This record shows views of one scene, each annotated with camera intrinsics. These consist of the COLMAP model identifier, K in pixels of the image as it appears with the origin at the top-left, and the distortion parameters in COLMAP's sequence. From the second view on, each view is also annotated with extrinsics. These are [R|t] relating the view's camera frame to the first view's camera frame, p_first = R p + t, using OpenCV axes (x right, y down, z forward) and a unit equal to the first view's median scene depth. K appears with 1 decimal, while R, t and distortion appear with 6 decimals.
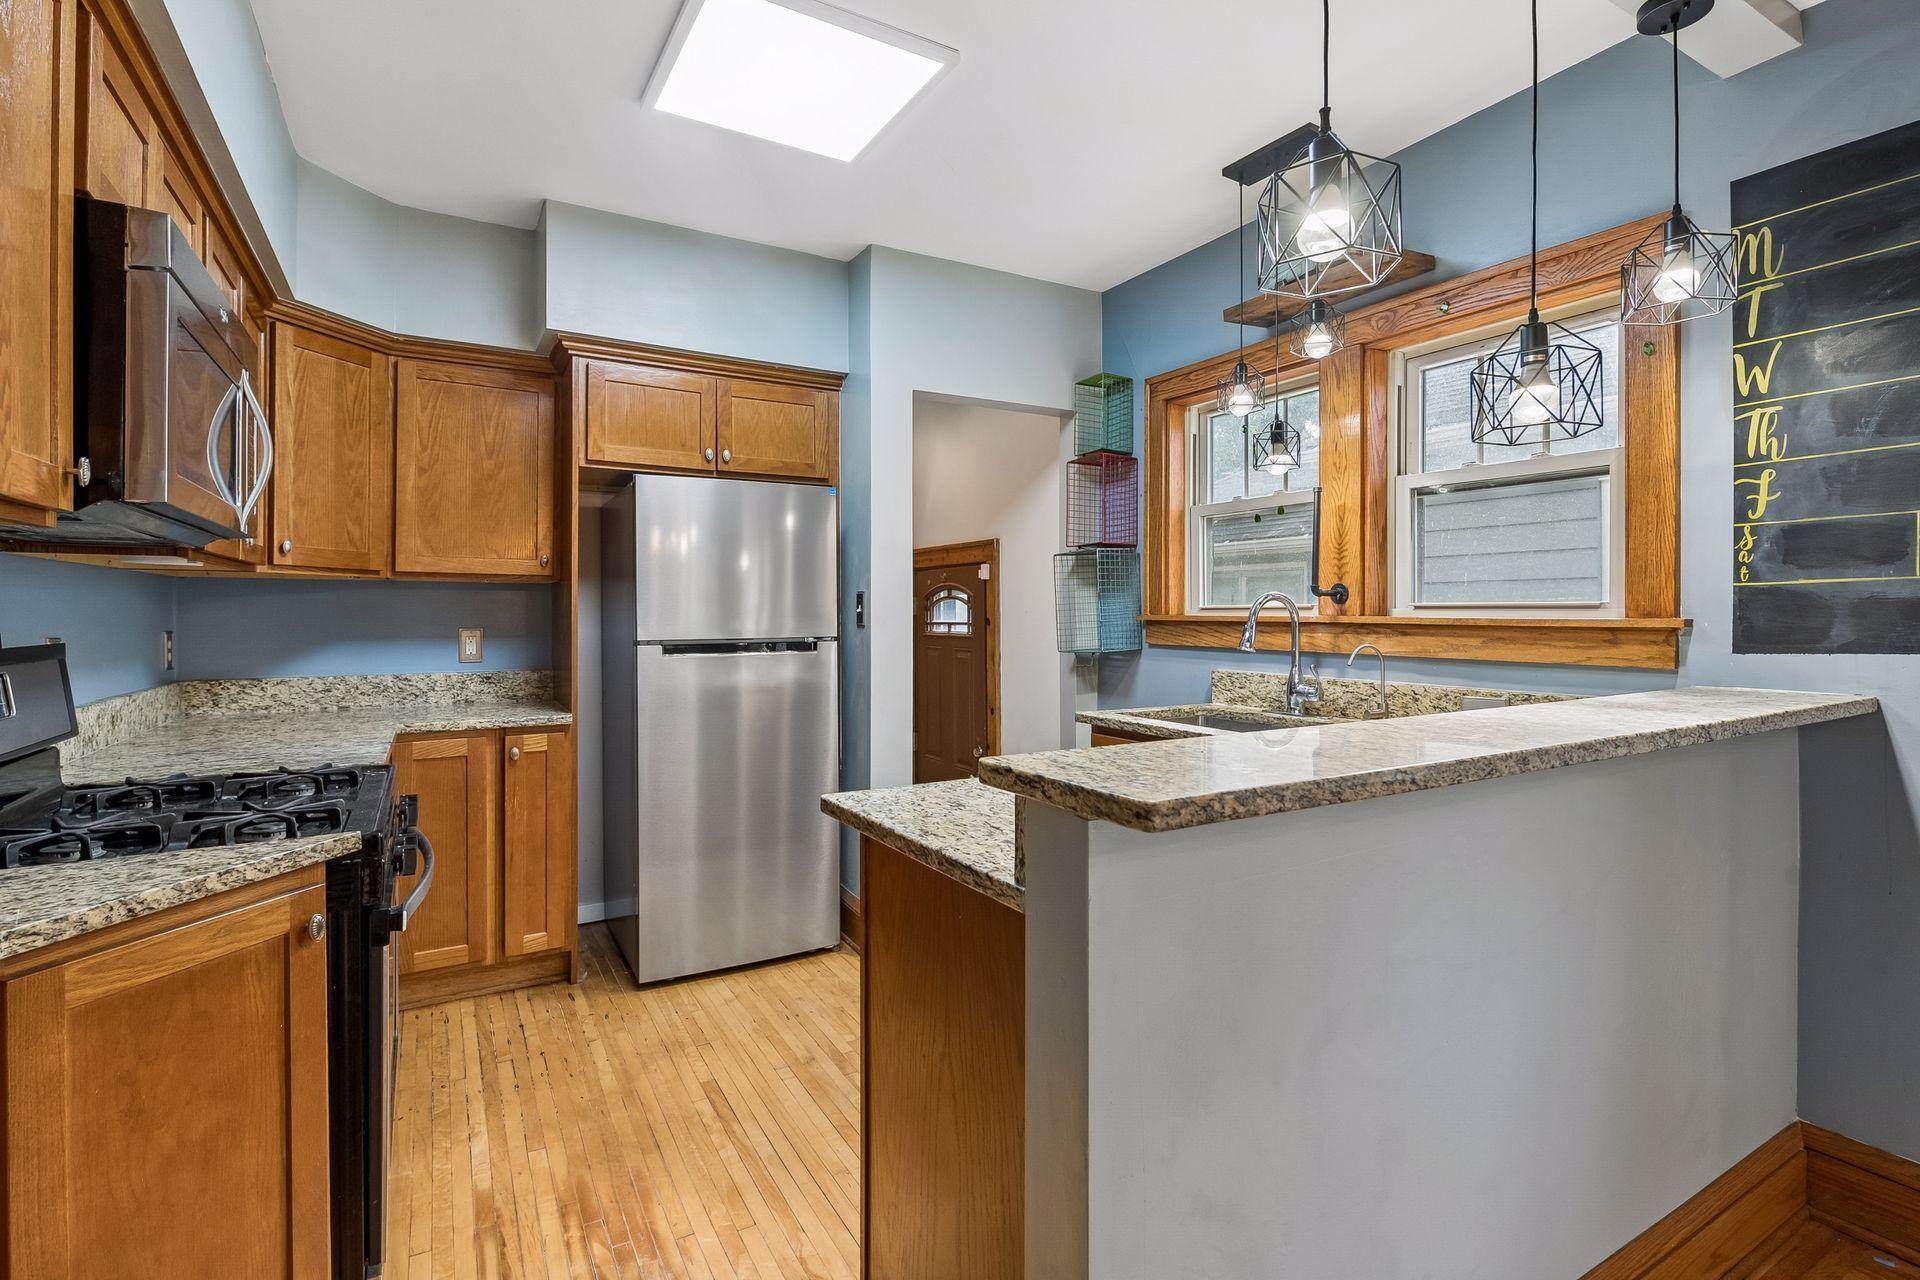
lens RADIAL K [[898.6, 0, 946.1], [0, 898.6, 614.0], [0, 0, 1]] dist [-0.001465, -0.001381]
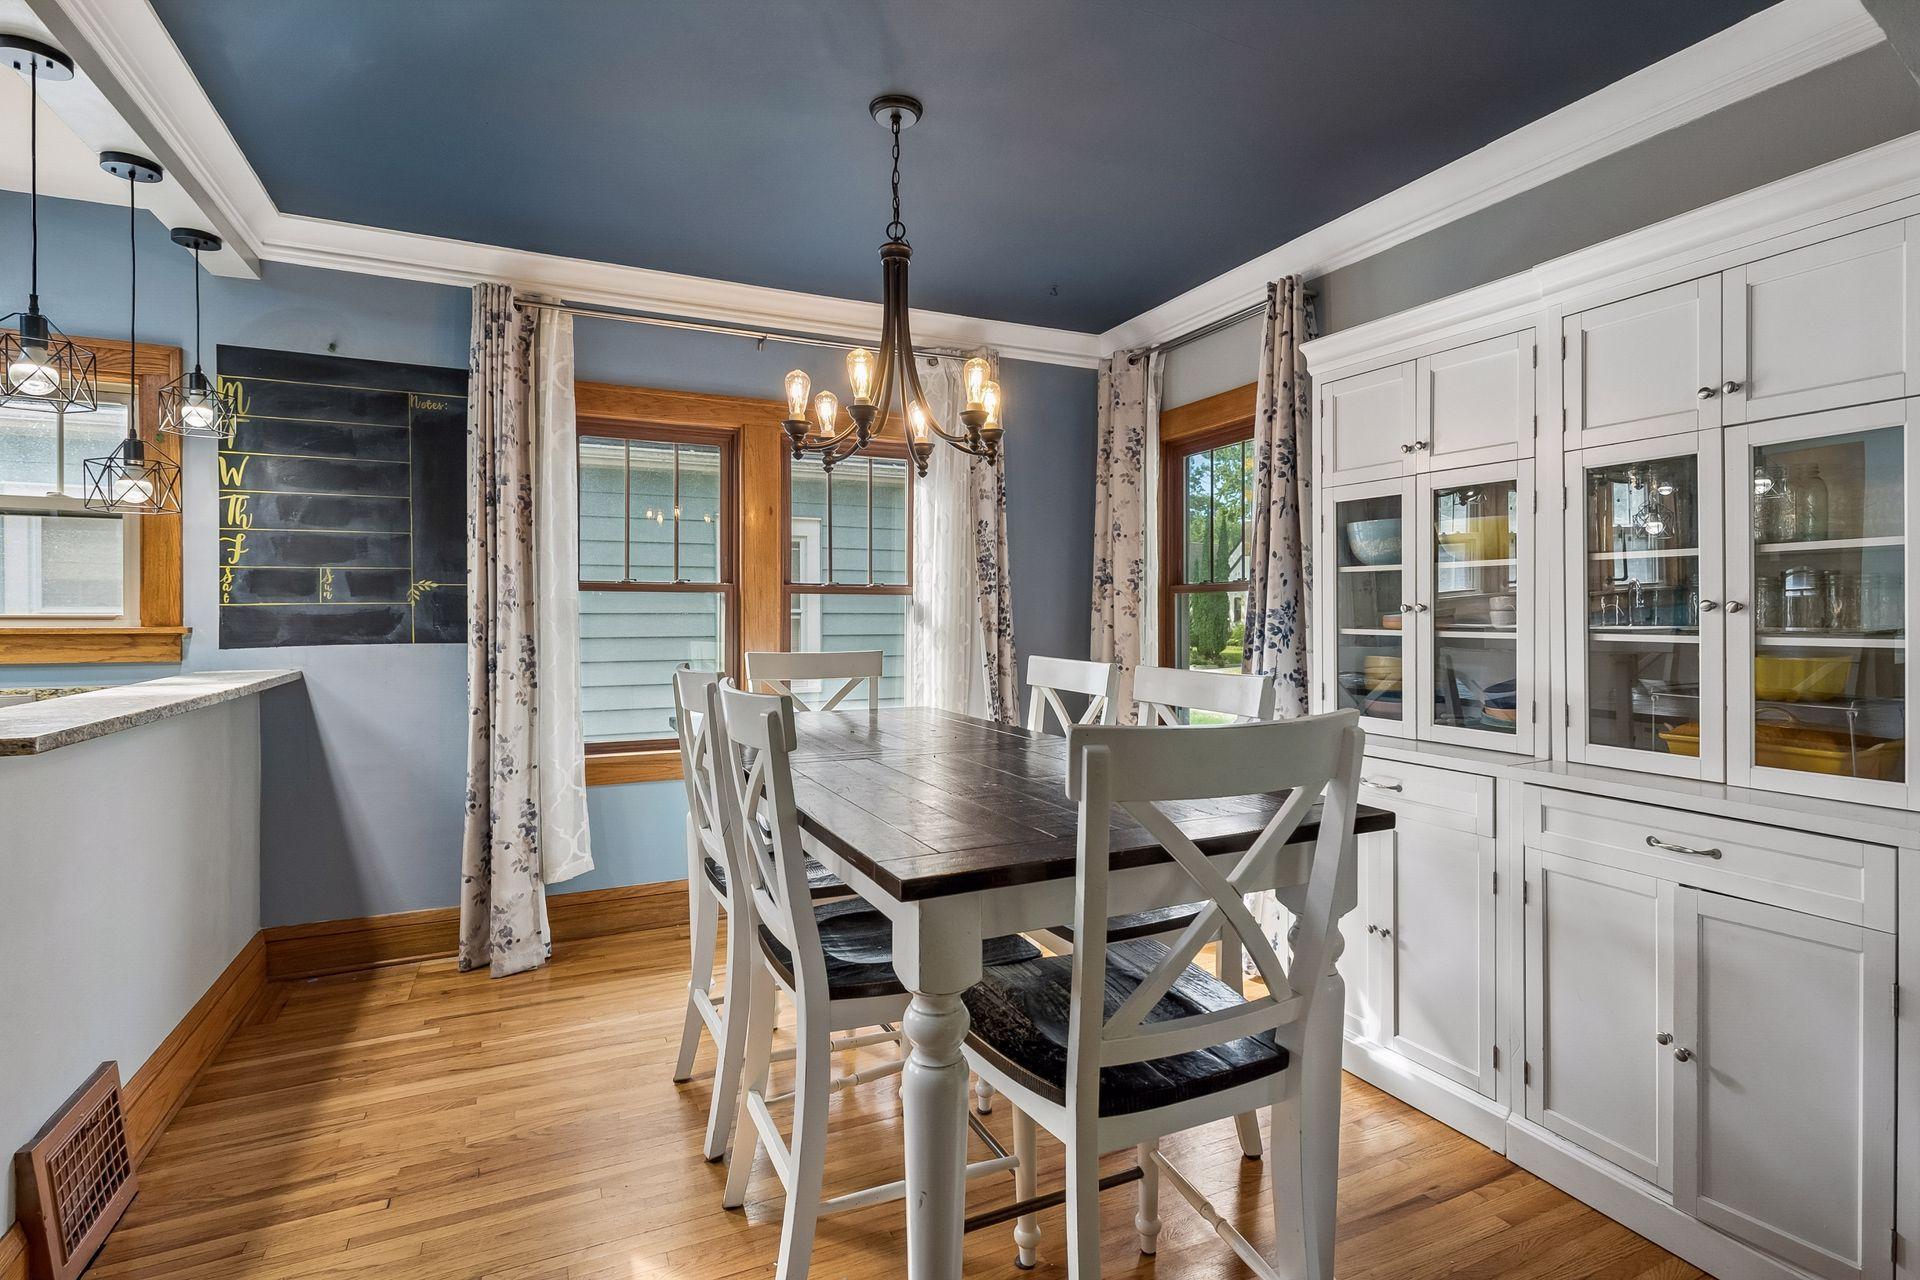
lens RADIAL K [[898.6, 0, 961.3], [0, 898.6, 621.6], [0, 0, 1]] dist [-0.001465, -0.001381]
pose [[0.075601, -0.006534, 0.997117, -0.416867], [0.000004, 0.999979, 0.006552, -0.010076], [-0.997138, -0.000491, 0.075600, -0.289284]]
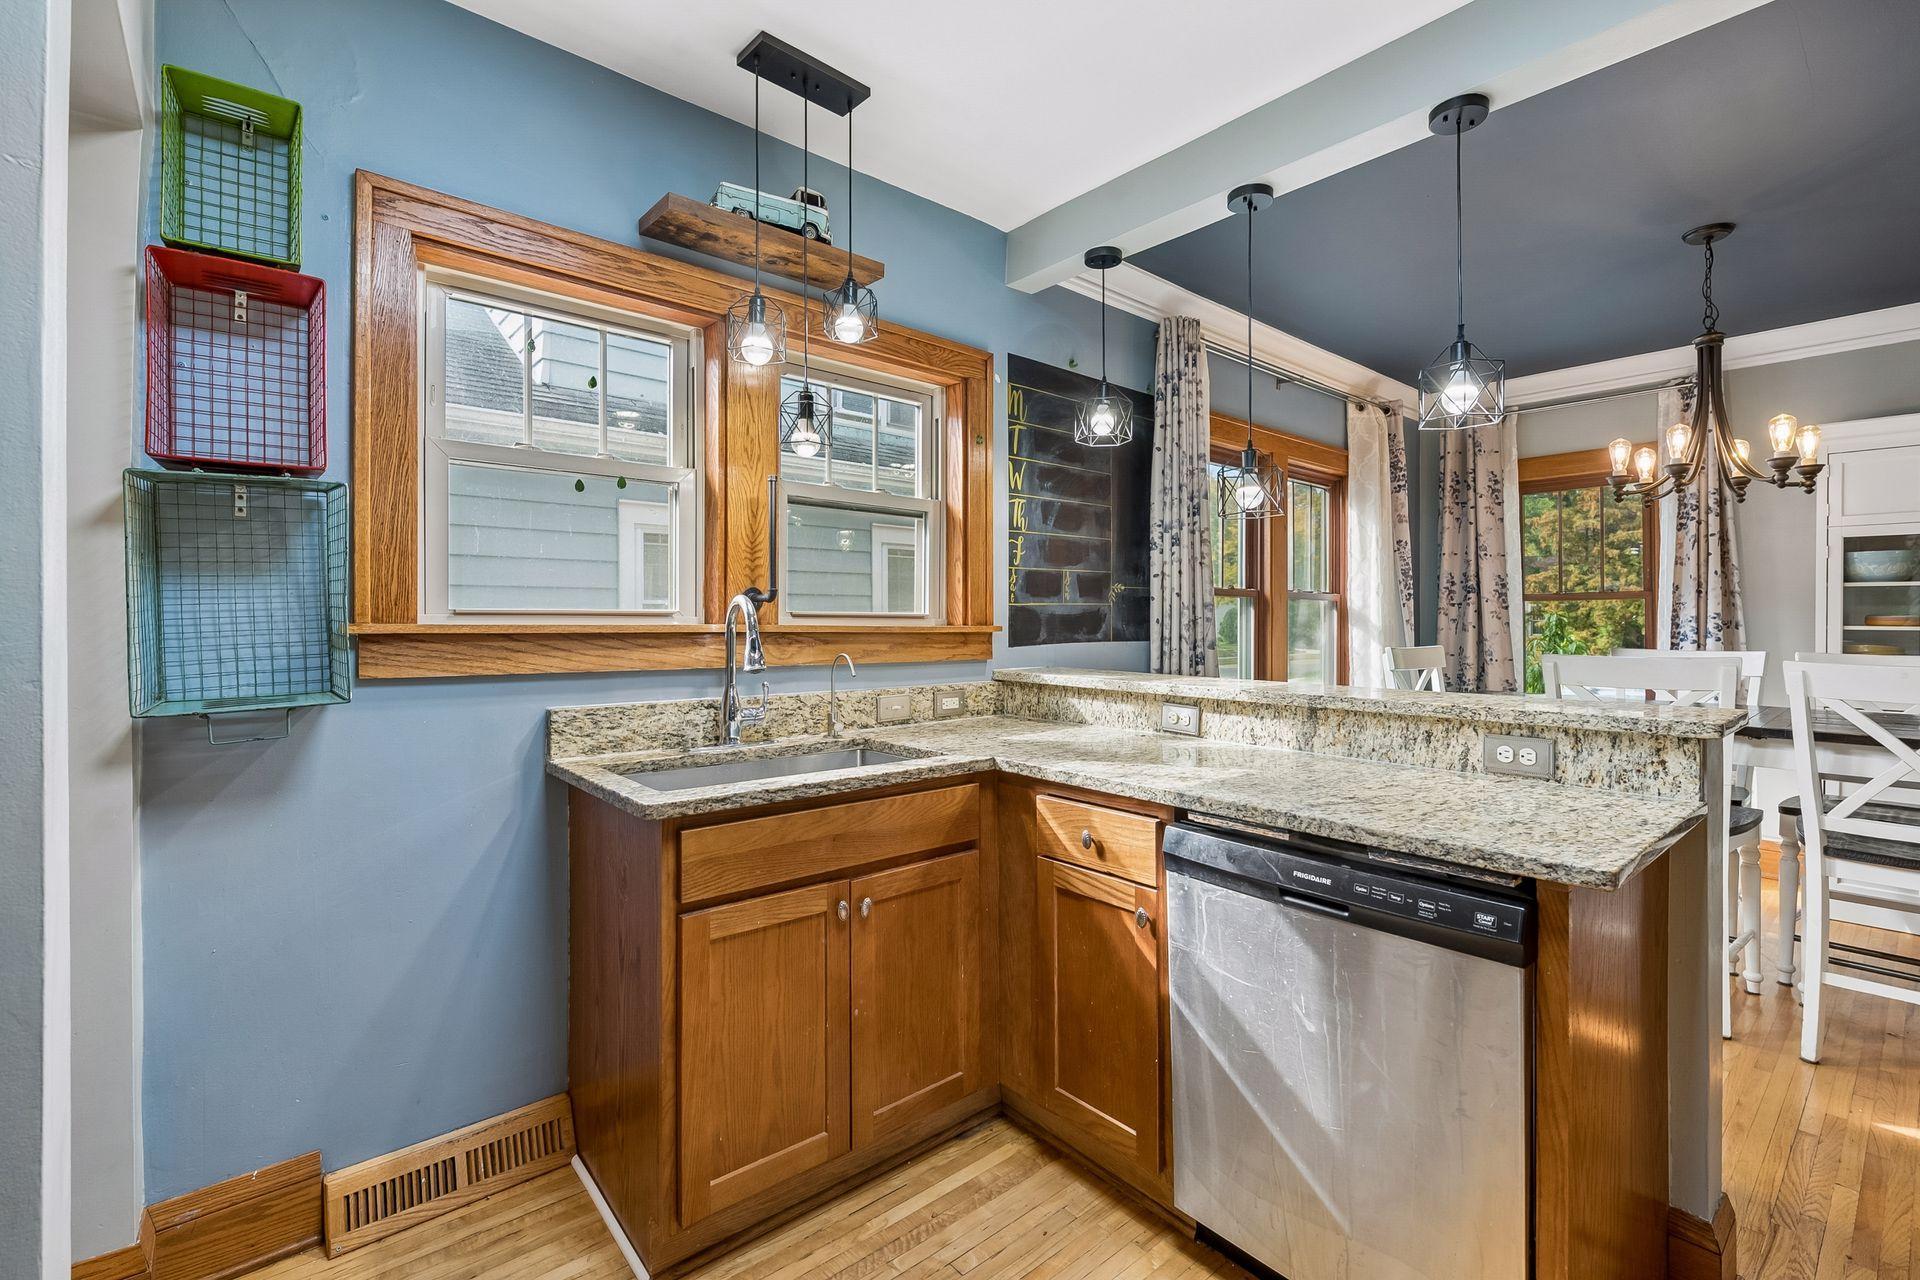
lens RADIAL K [[848.9, 0, 965.5], [0, 848.9, 616.7], [0, 0, 1]] dist [-0.002510, -0.000447]
pose [[-0.196417, 0.008183, 0.980486, -0.430276], [-0.000577, 0.999964, -0.008461, 0.001350], [-0.980520, -0.002228, -0.196405, 0.997919]]
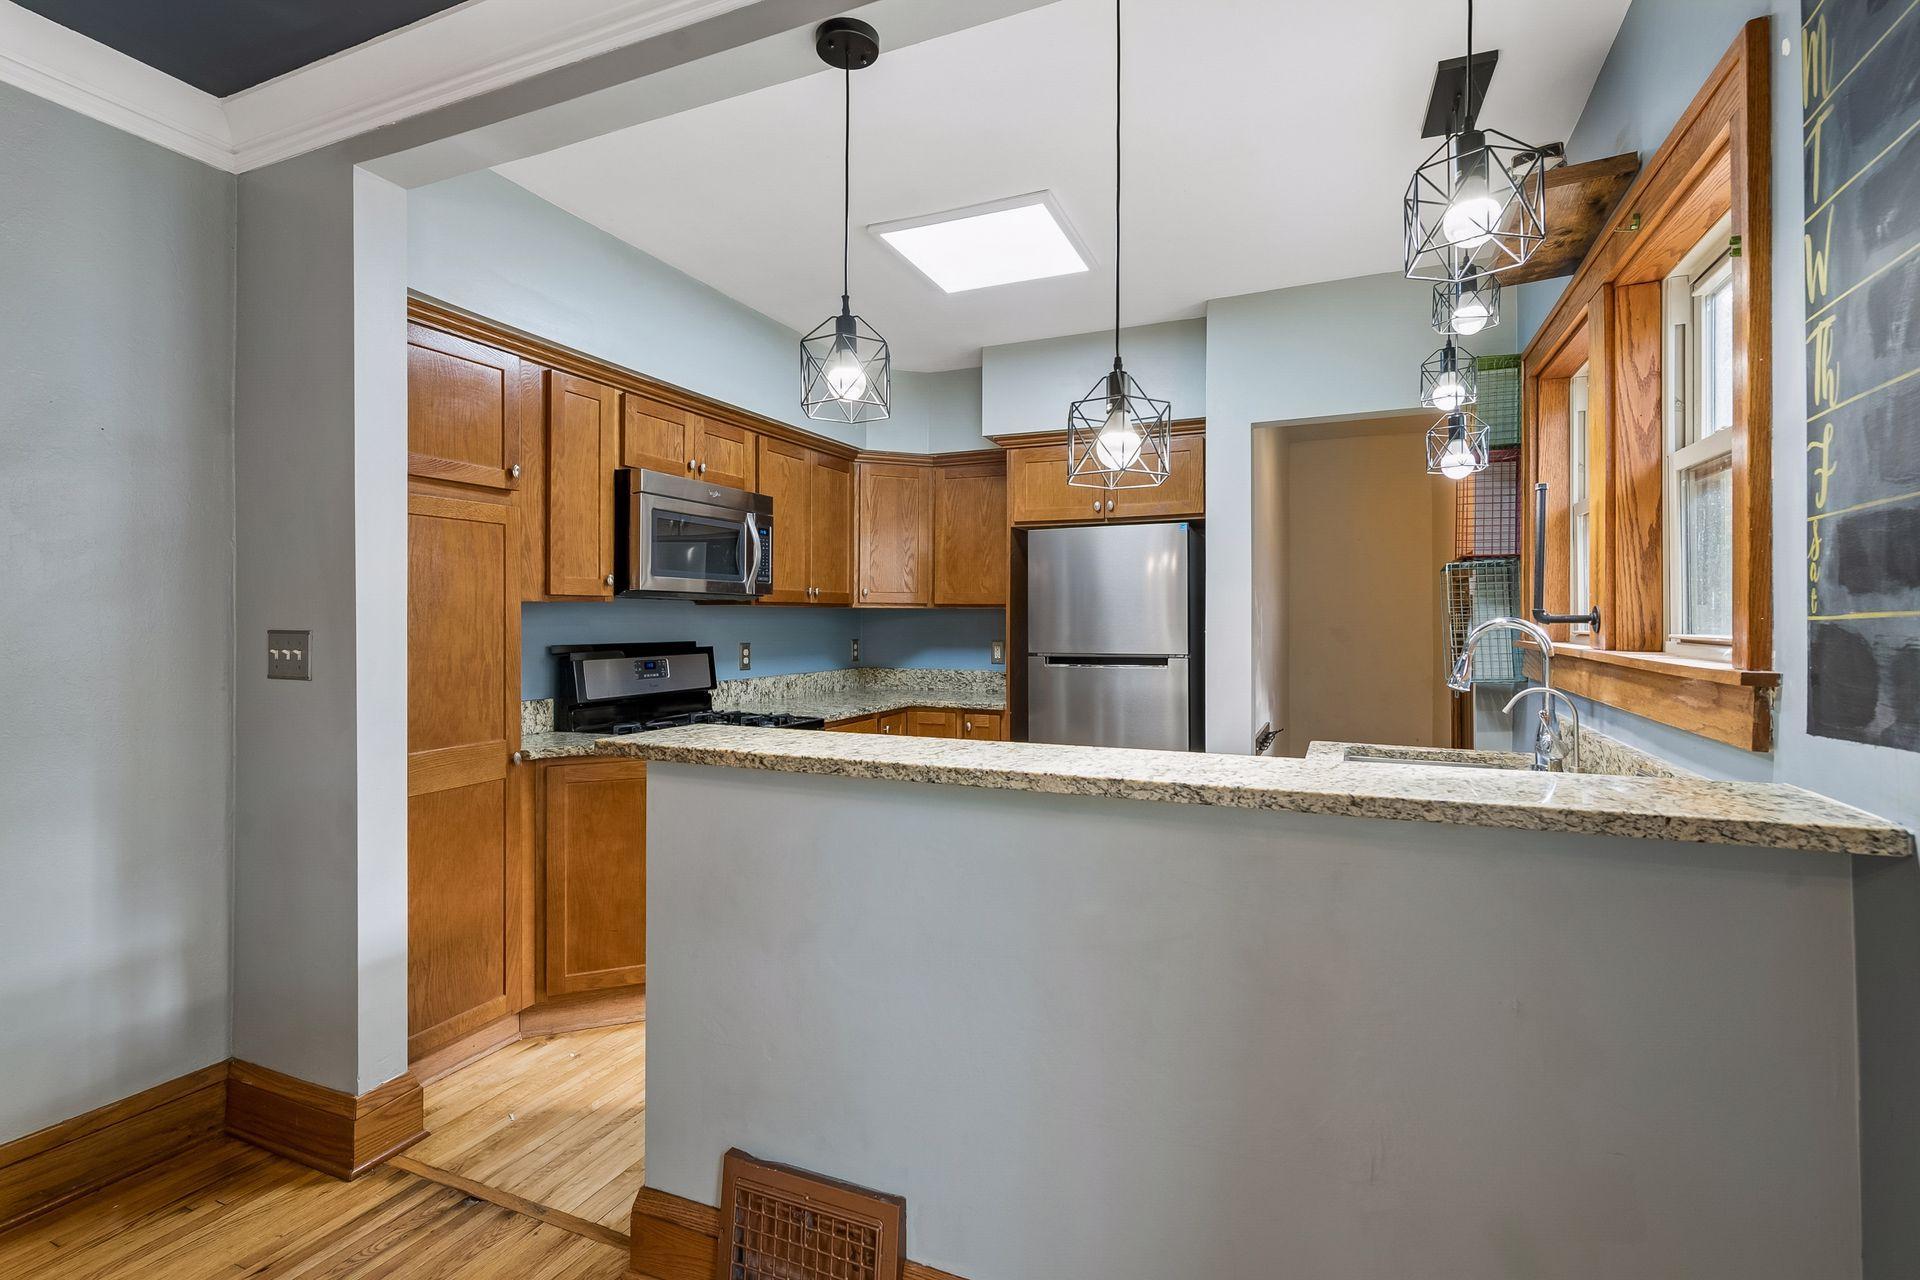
lens RADIAL K [[848.9, 0, 960.0], [0, 848.9, 621.8], [0, 0, 1]] dist [-0.002510, -0.000447]
pose [[0.611000, 0.002713, -0.791626, 0.713201], [-0.002736, 0.999995, 0.001315, -0.021609], [0.791626, 0.001362, 0.611004, 0.148741]]
